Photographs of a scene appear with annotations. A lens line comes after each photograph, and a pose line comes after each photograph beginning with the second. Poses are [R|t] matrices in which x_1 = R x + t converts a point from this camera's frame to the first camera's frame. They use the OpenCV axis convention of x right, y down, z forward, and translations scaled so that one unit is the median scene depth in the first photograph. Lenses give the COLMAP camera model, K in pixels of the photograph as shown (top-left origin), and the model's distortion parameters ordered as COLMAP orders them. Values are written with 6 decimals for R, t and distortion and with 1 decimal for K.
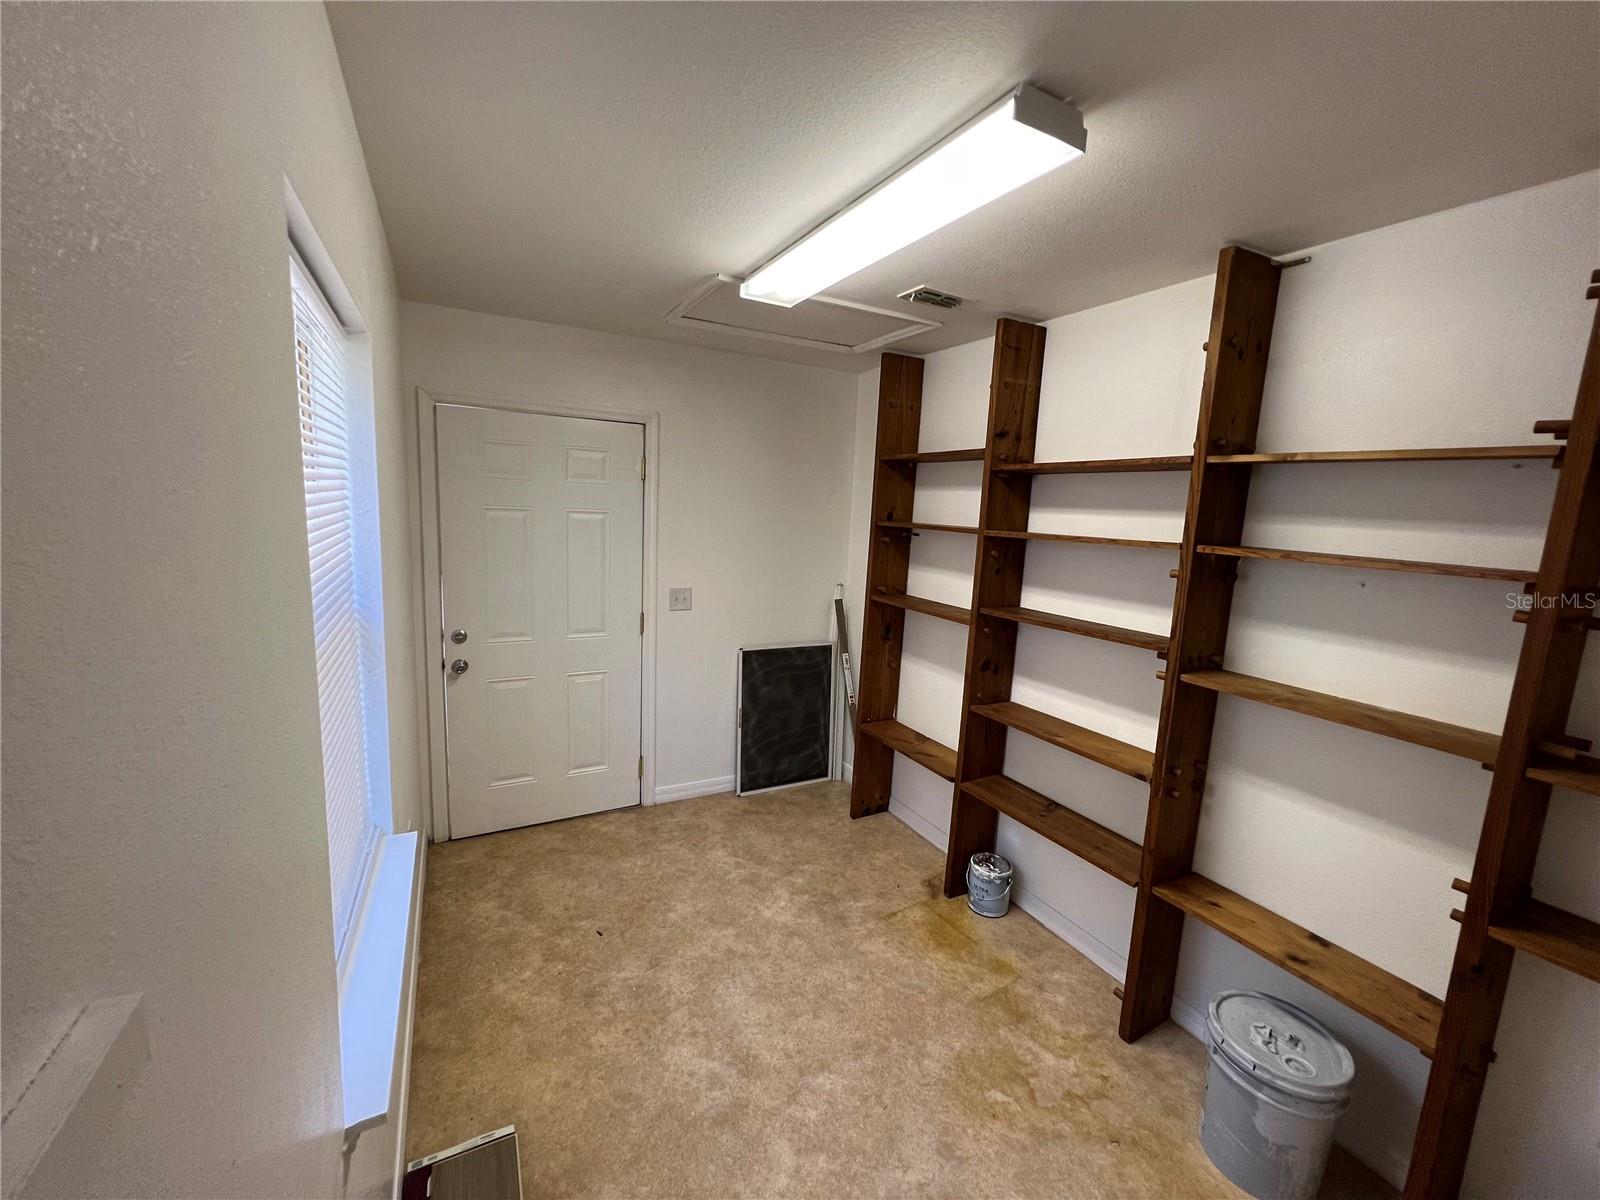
lens RADIAL K [[621.7, 0, 791.2], [0, 621.7, 591.9], [0, 0, 1]] dist [0.000630, 0.000201]
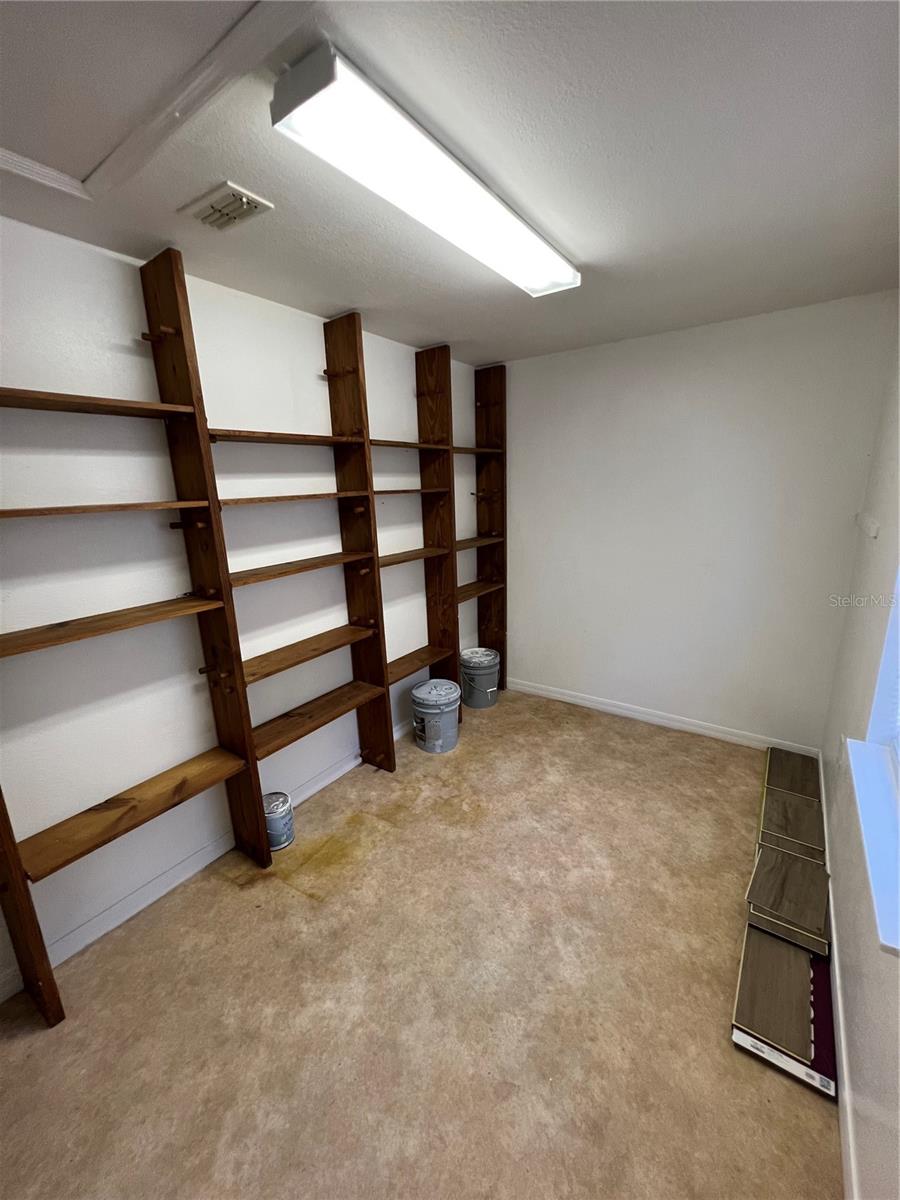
lens RADIAL K [[481.7, 0, 450.7], [0, 481.7, 595.6], [0, 0, 1]] dist [-0.001778, 0.000393]
pose [[-0.449995, -0.238856, 0.860496, -0.591428], [0.133869, 0.934637, 0.329442, -0.185547], [-0.882940, 0.263441, -0.388606, 1.205467]]
